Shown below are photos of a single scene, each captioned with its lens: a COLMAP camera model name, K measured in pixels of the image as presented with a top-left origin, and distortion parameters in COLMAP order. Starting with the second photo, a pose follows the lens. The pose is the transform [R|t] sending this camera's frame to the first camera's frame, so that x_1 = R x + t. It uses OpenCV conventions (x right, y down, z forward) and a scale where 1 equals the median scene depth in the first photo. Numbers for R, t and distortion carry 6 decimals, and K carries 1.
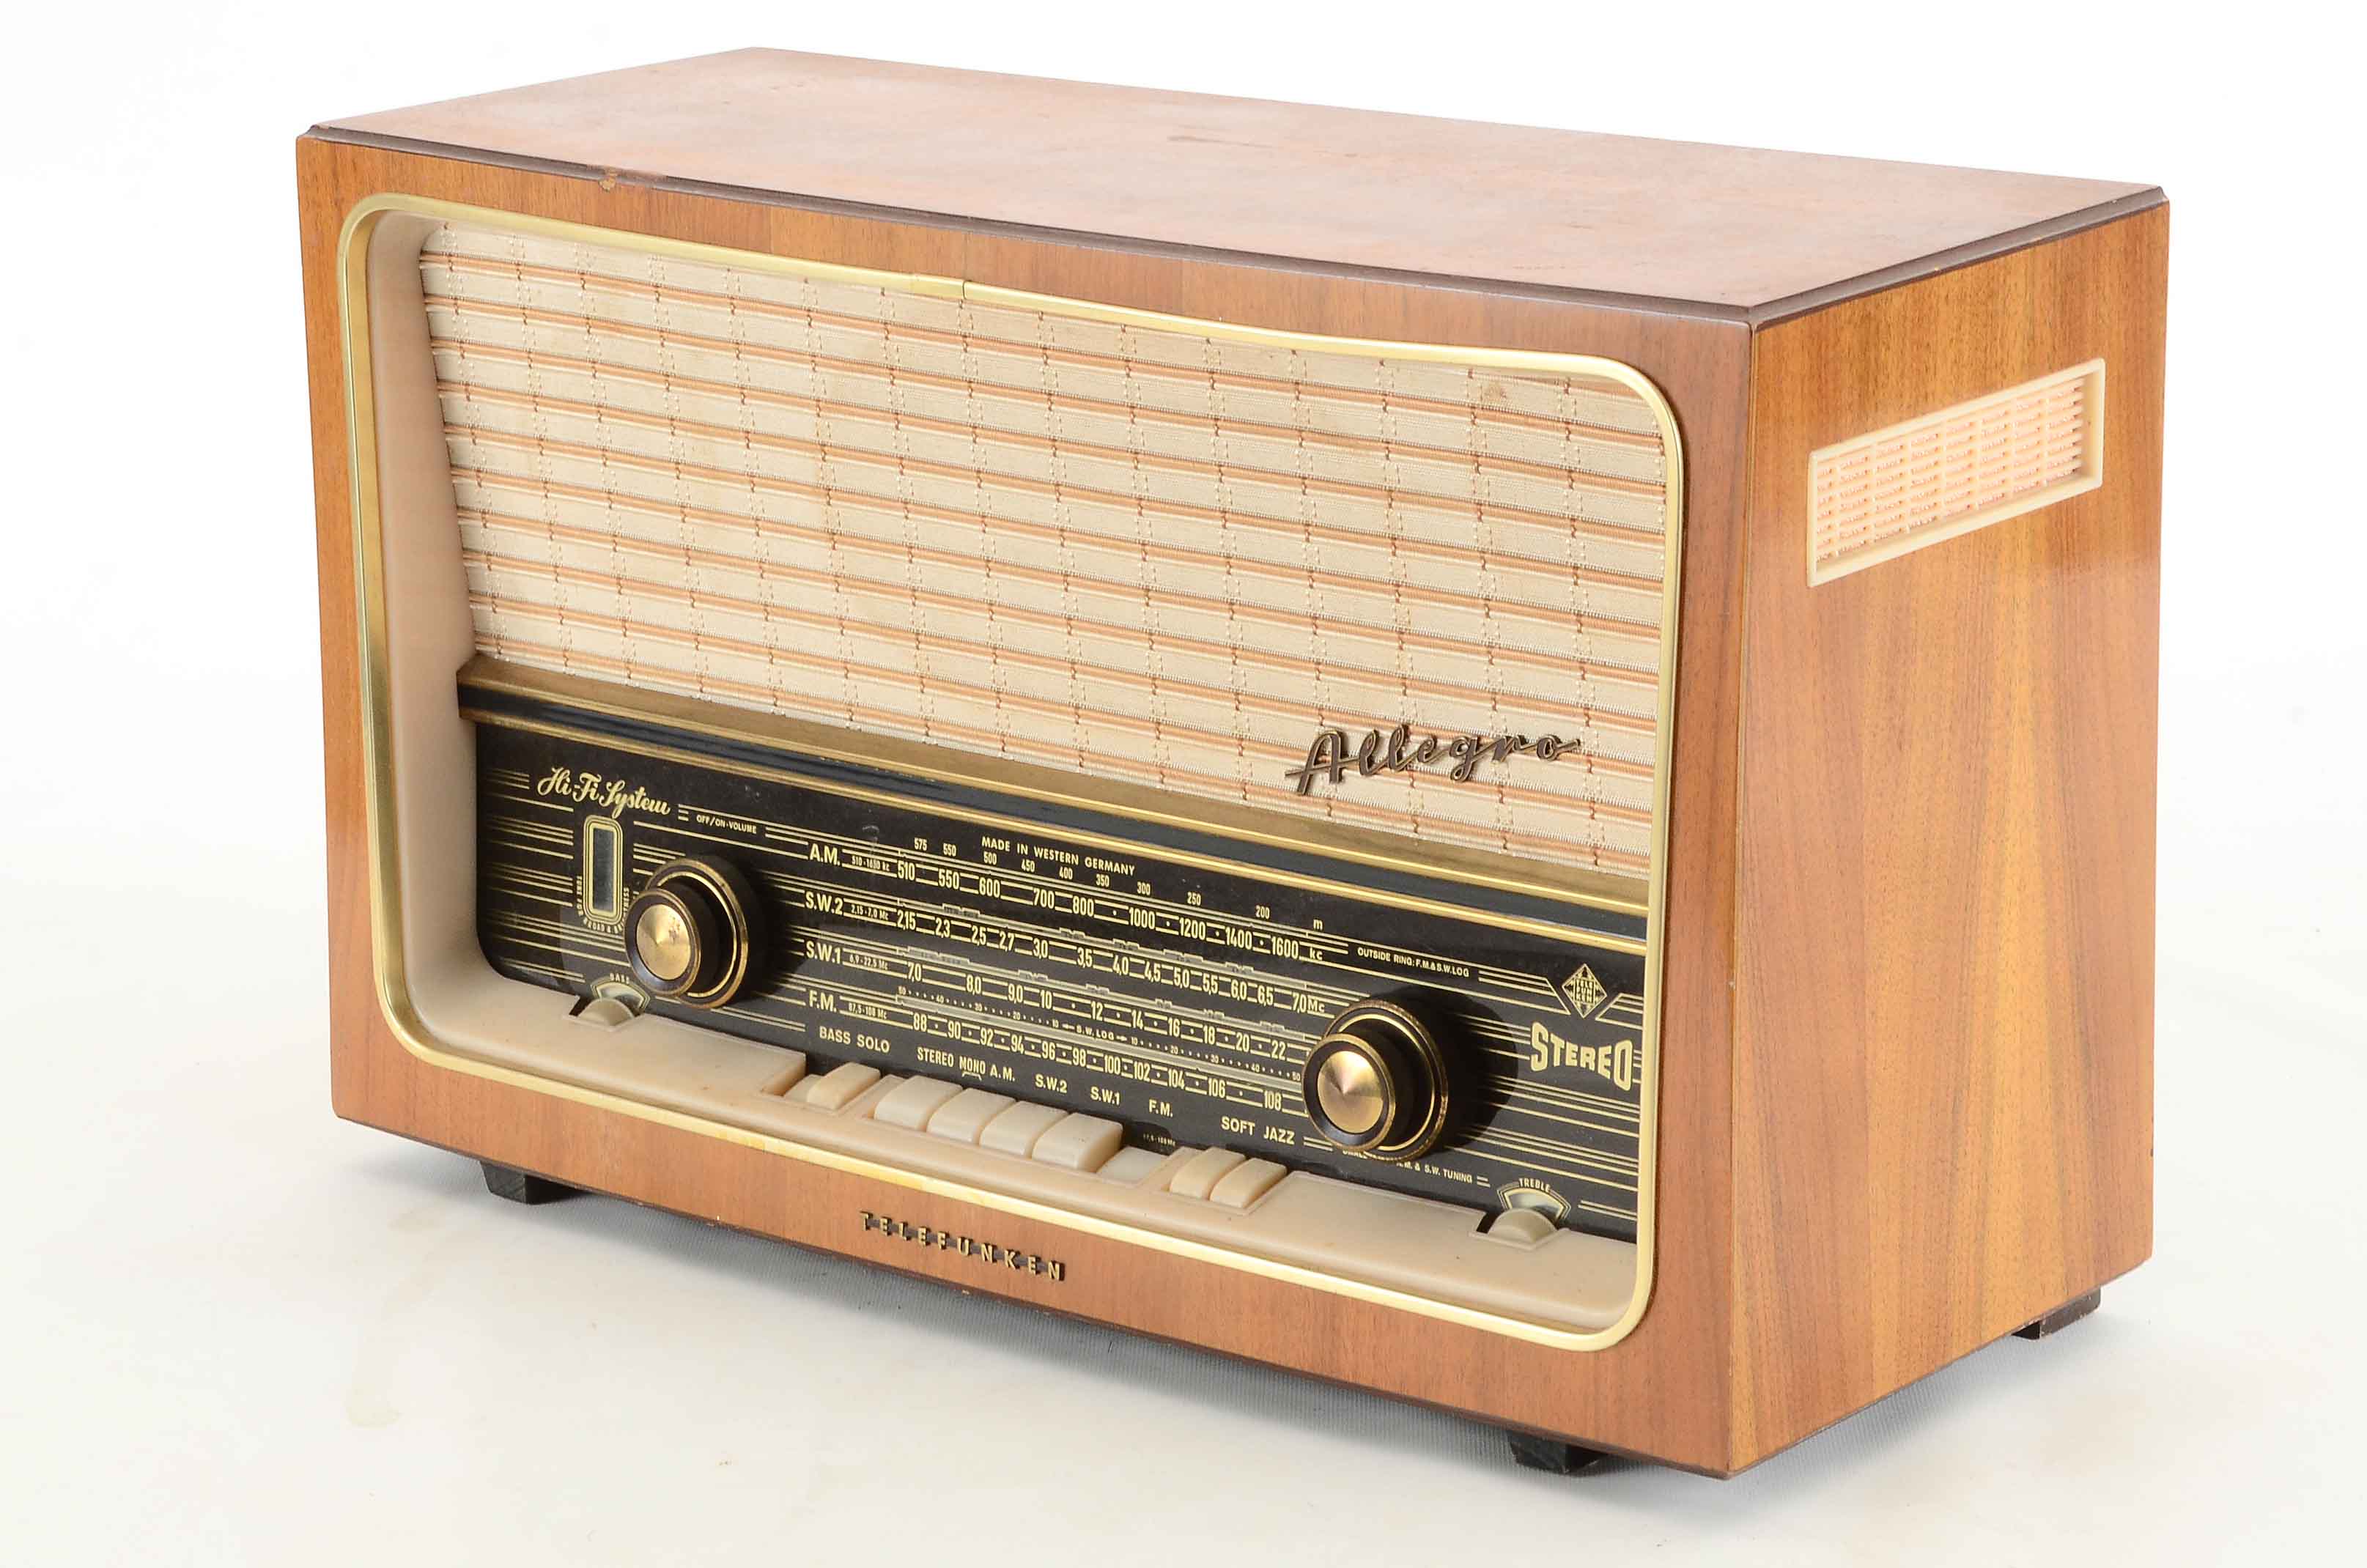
lens RADIAL K [[6268.0, 0, 1294.1], [0, 6268.0, 846.6], [0, 0, 1]] dist [0.434784, 0.323398]
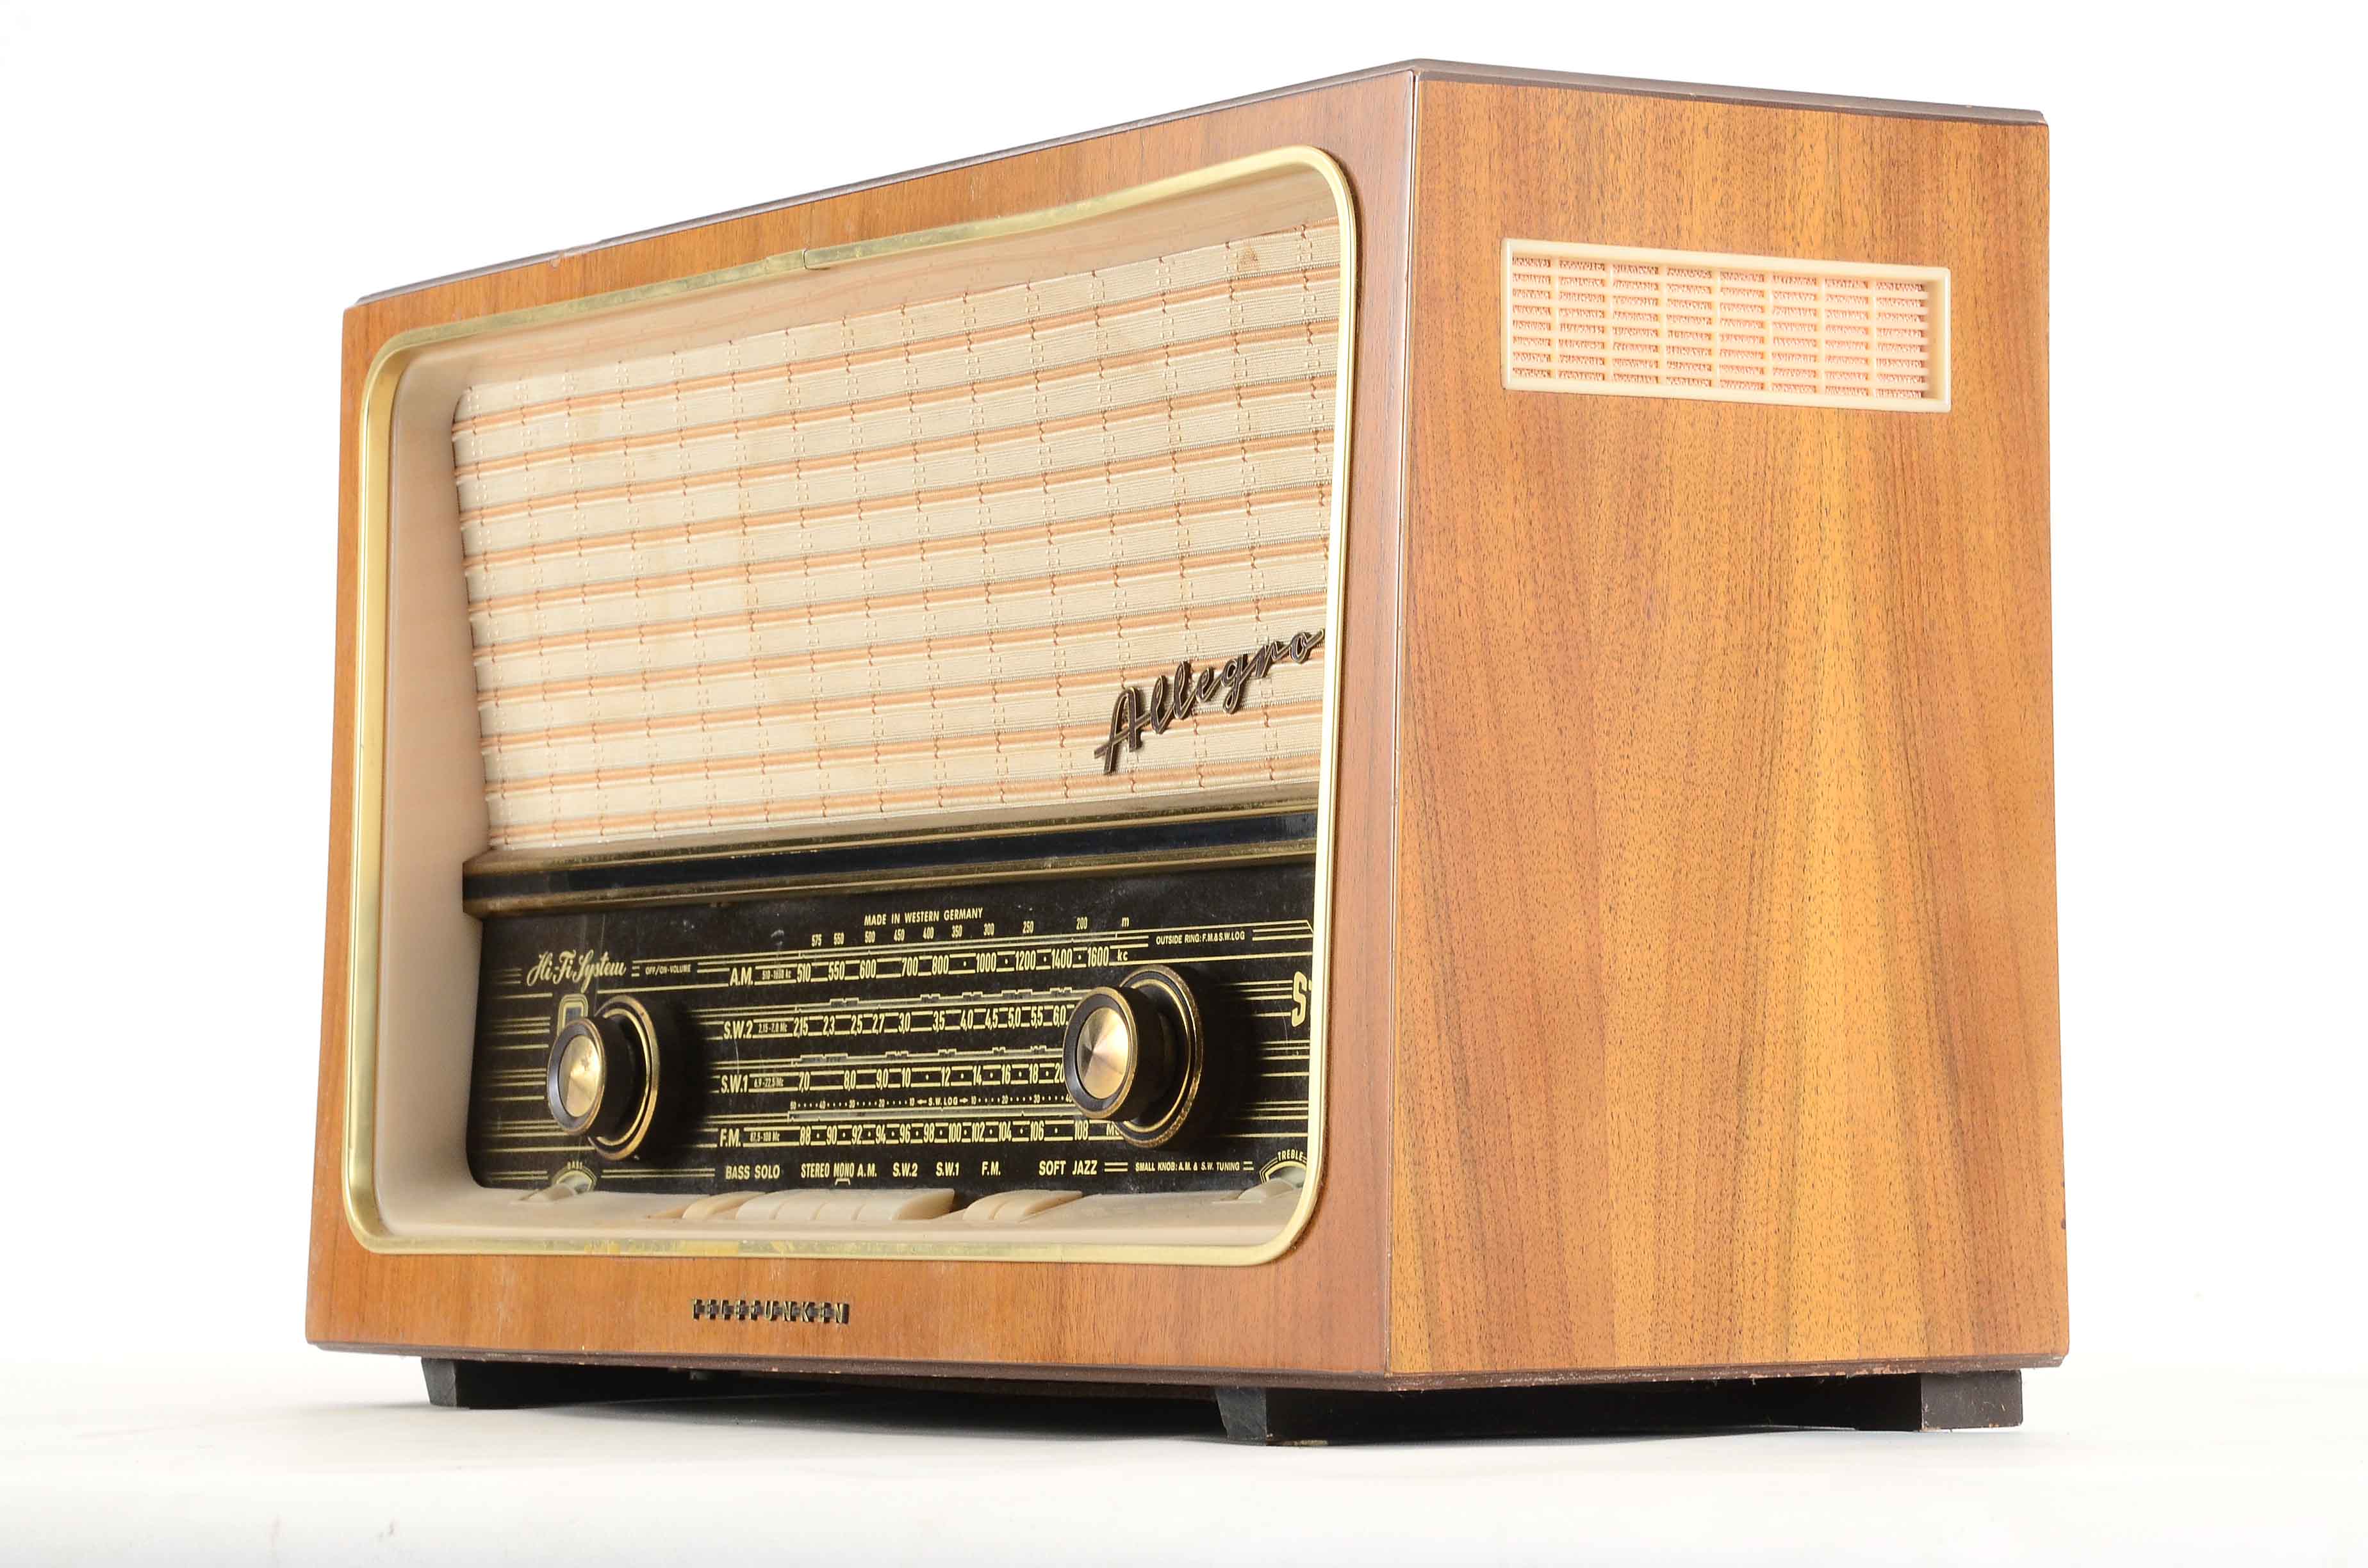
lens RADIAL K [[6786.5, 0, 1184.0], [0, 6786.5, 784.0], [0, 0, 1]] dist [0.660228, -0.384896]
pose [[0.959787, -0.001082, -0.280726, 0.284347], [-0.087953, 0.948487, -0.304363, 0.288247], [0.266594, 0.316814, 0.910251, 0.090251]]
